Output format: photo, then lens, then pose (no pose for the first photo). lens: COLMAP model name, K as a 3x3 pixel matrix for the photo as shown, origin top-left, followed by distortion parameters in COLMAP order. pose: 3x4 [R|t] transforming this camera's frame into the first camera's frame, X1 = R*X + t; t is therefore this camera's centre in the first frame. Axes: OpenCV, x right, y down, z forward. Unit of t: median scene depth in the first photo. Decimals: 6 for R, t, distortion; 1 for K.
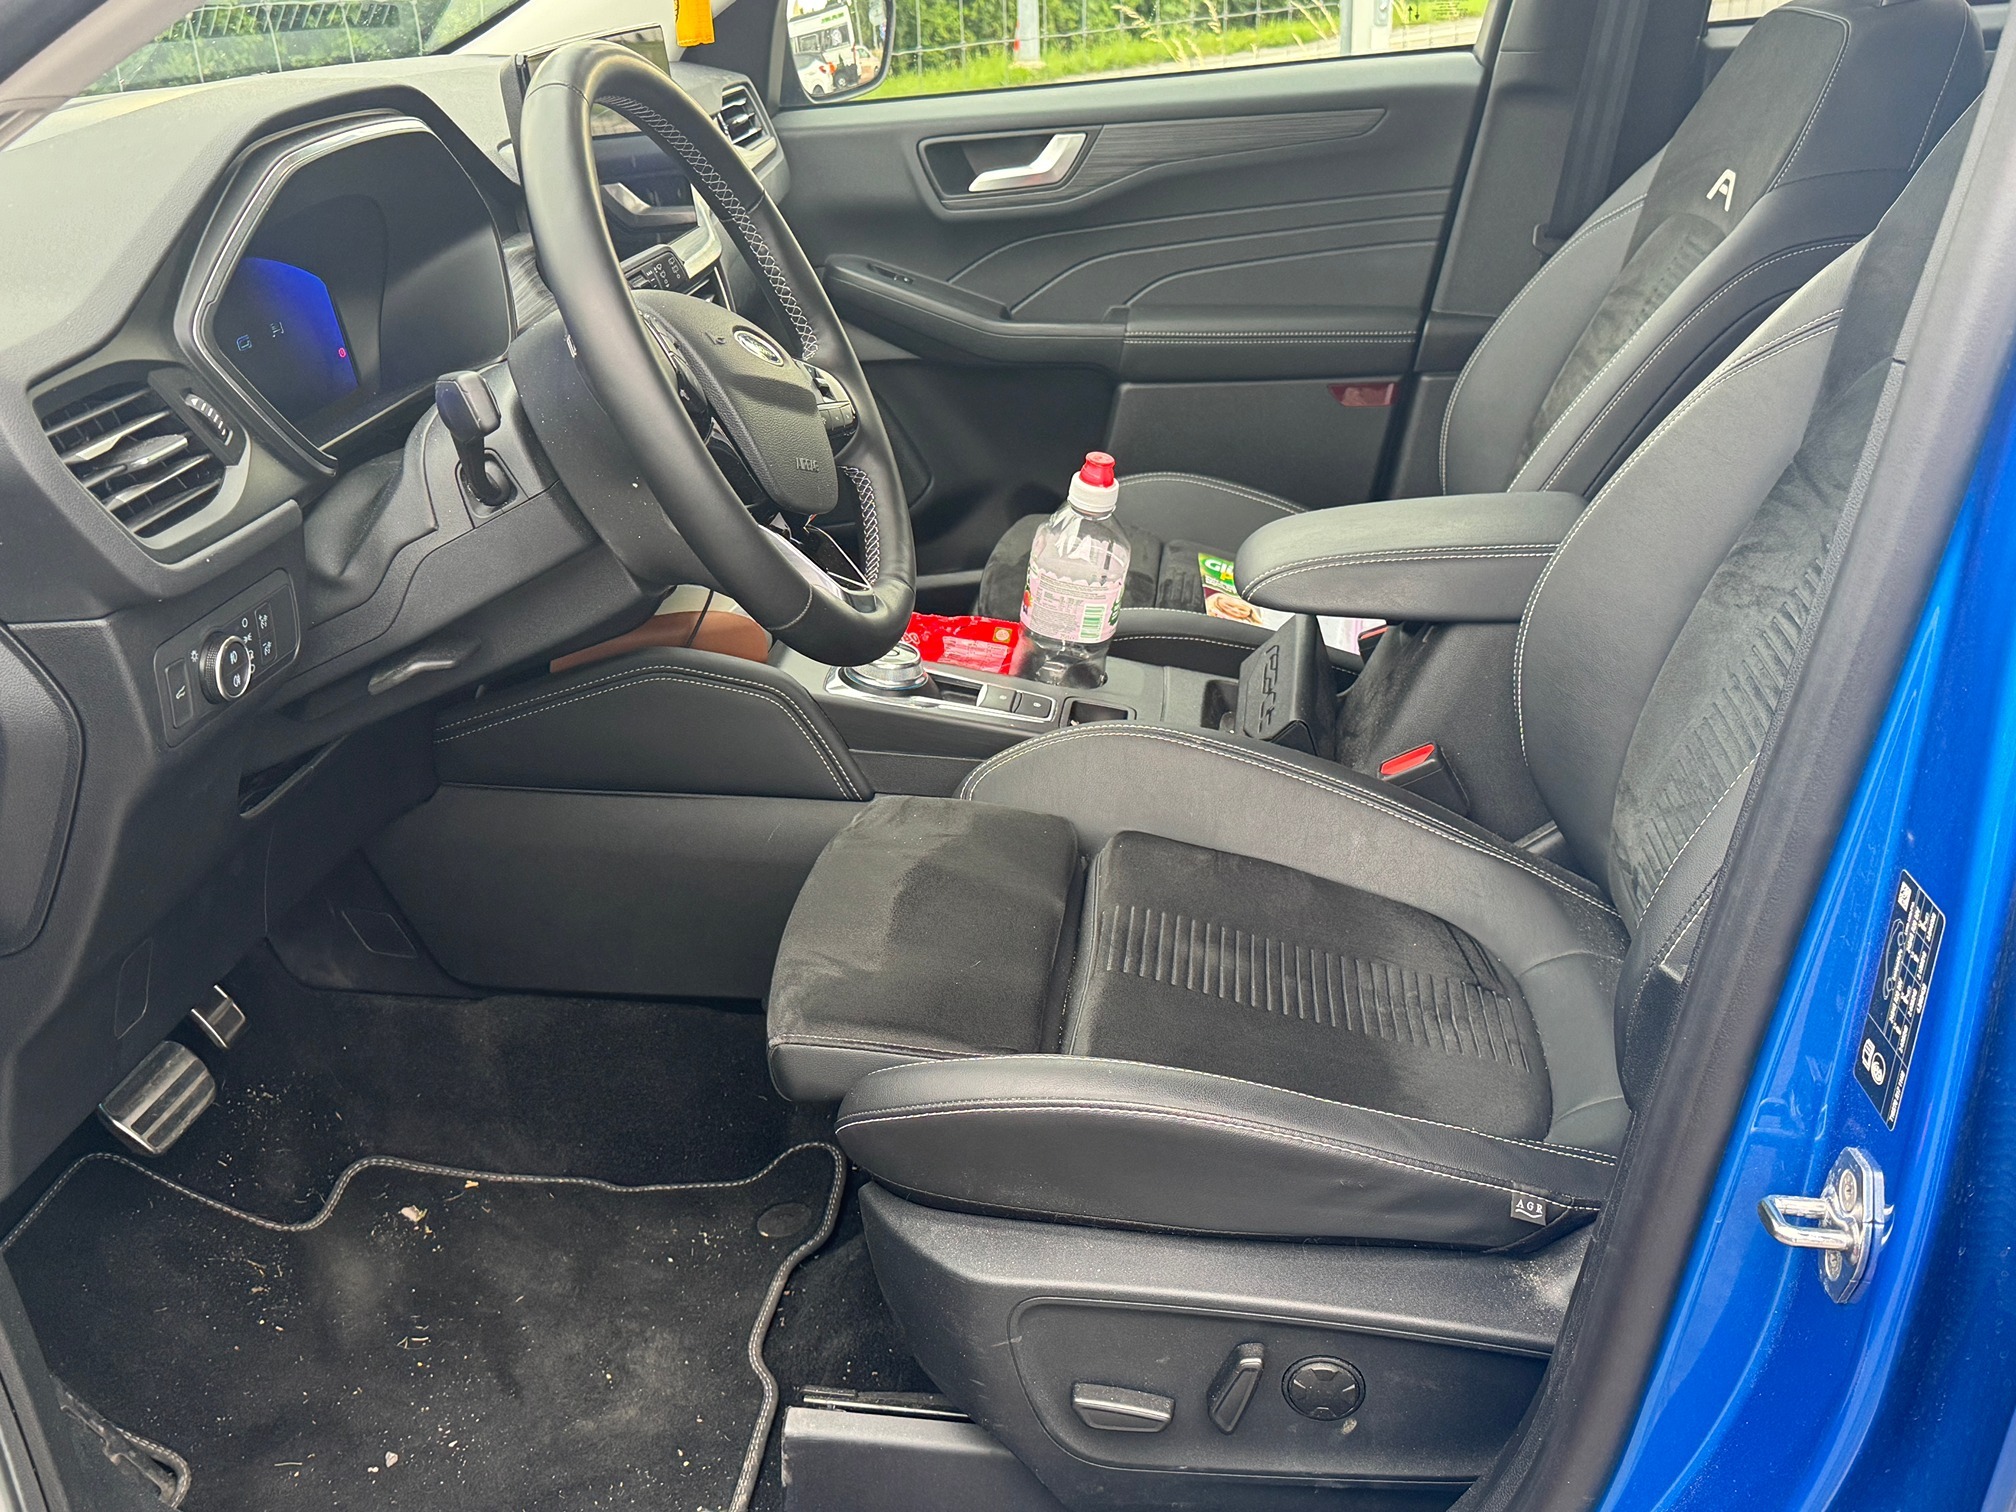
lens RADIAL K [[2077.4, 0, 1008.0], [0, 2077.4, 756.0], [0, 0, 1]] dist [0.010262, 0.011047]
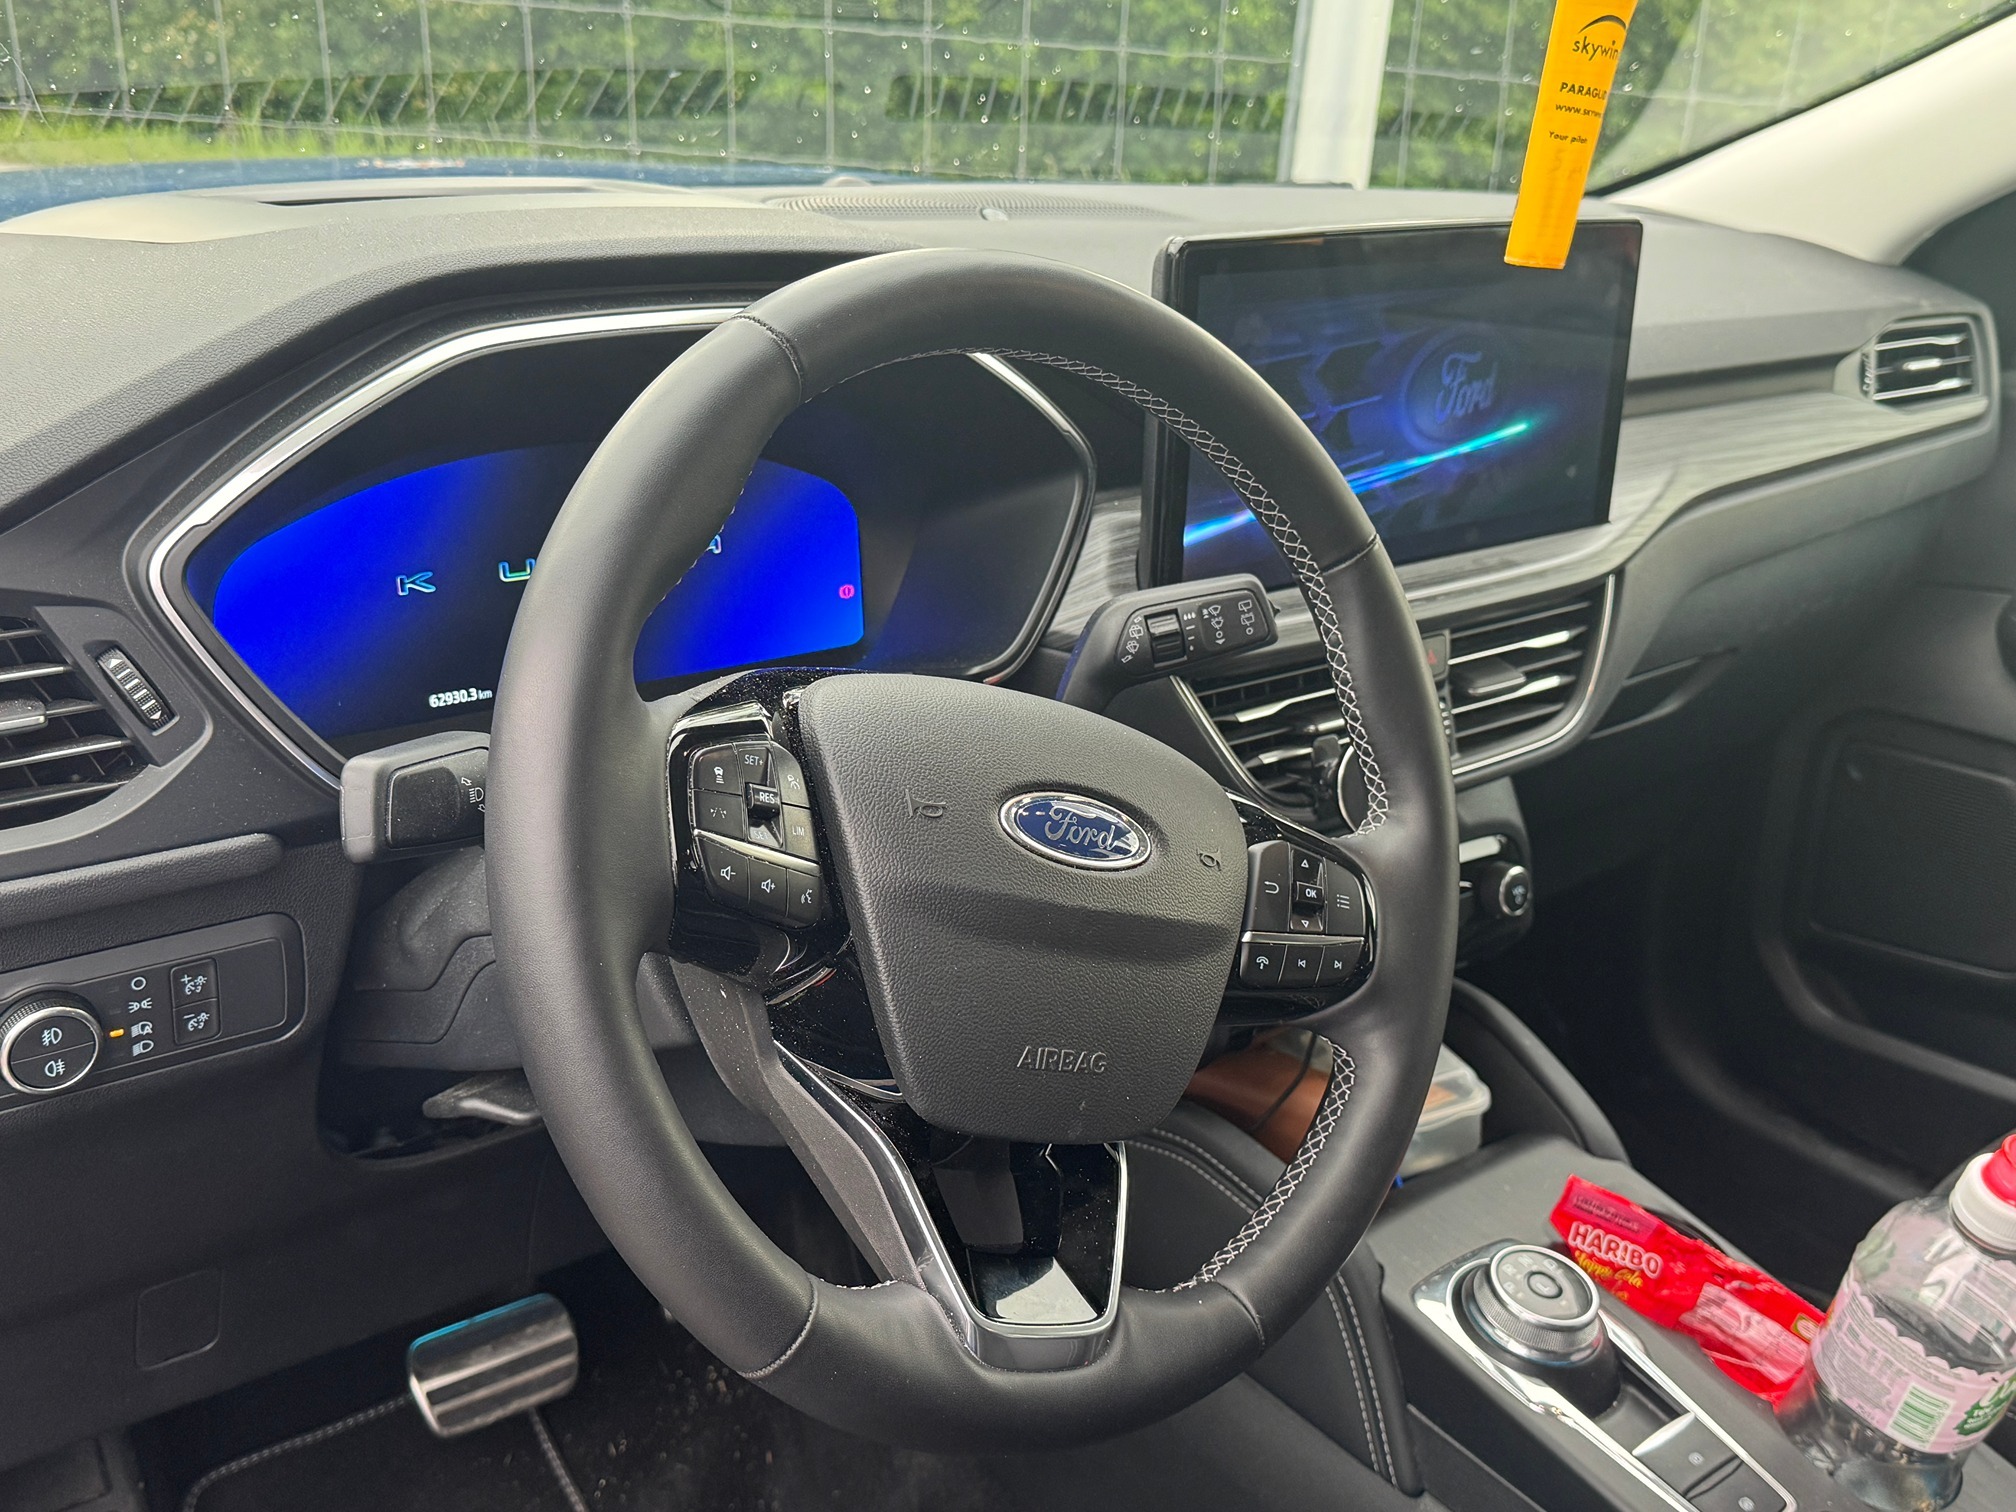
lens RADIAL K [[2077.4, 0, 1008.0], [0, 2077.4, 756.0], [0, 0, 1]] dist [0.010262, 0.011047]
pose [[0.726534, 0.335722, -0.599532, 0.147710], [-0.355807, 0.930242, 0.089731, -0.204621], [0.587835, 0.148125, 0.795305, 0.438288]]
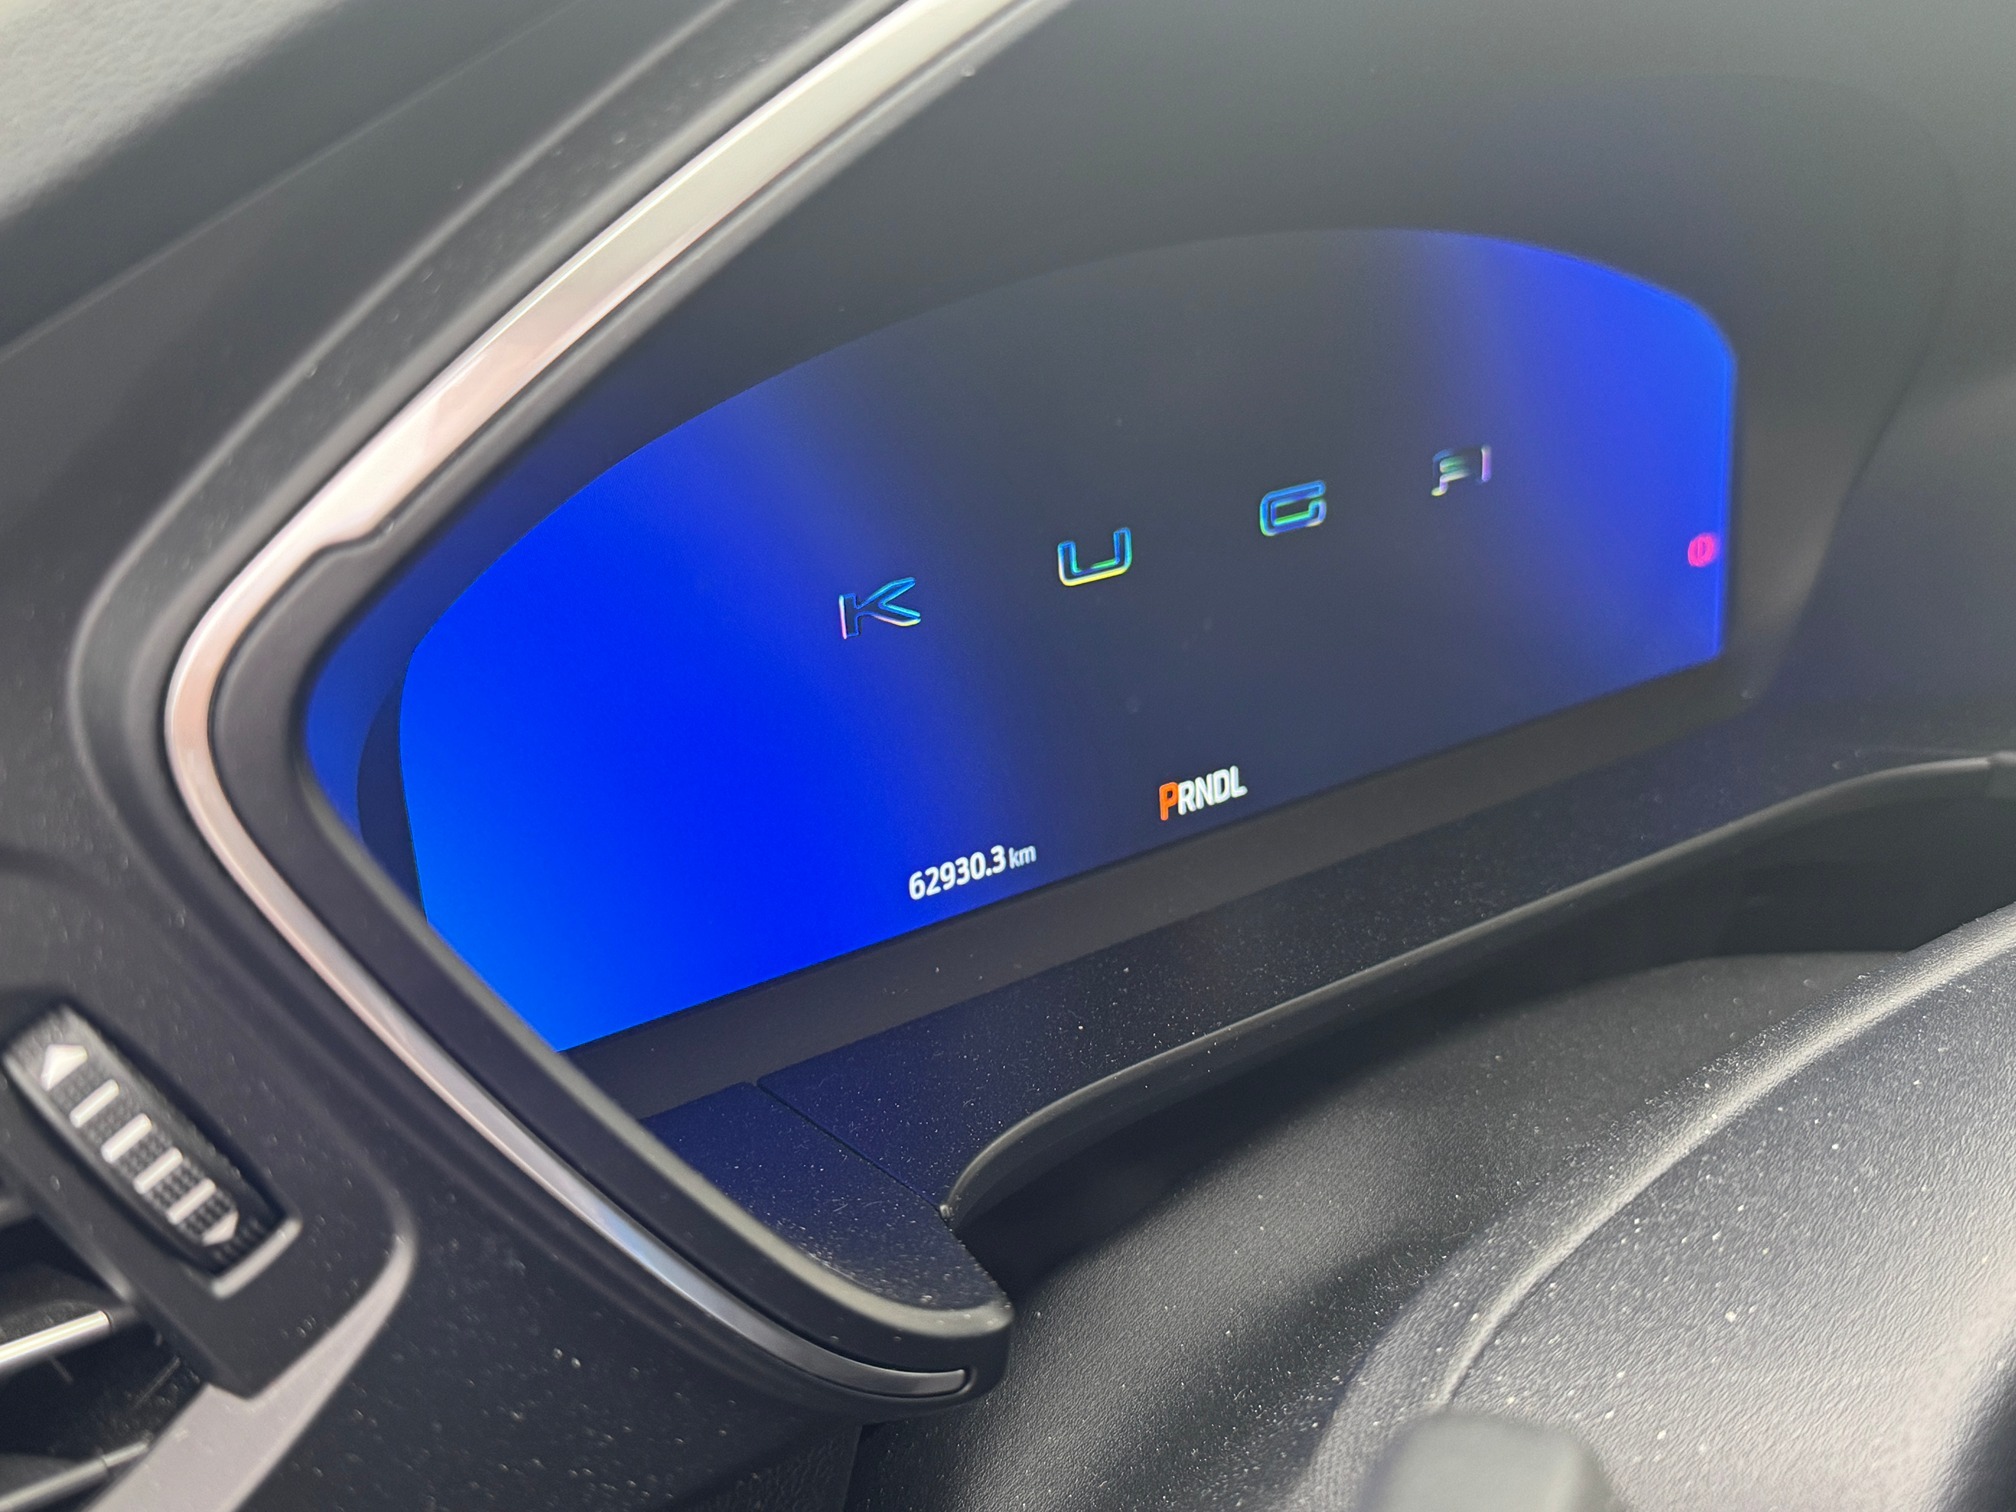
lens RADIAL K [[2077.4, 0, 1008.0], [0, 2077.4, 756.0], [0, 0, 1]] dist [0.010262, 0.011047]
pose [[0.689999, 0.360214, -0.627811, -0.157377], [-0.324868, 0.929219, 0.176103, -0.170938], [0.646809, 0.082445, 0.758183, 0.619693]]
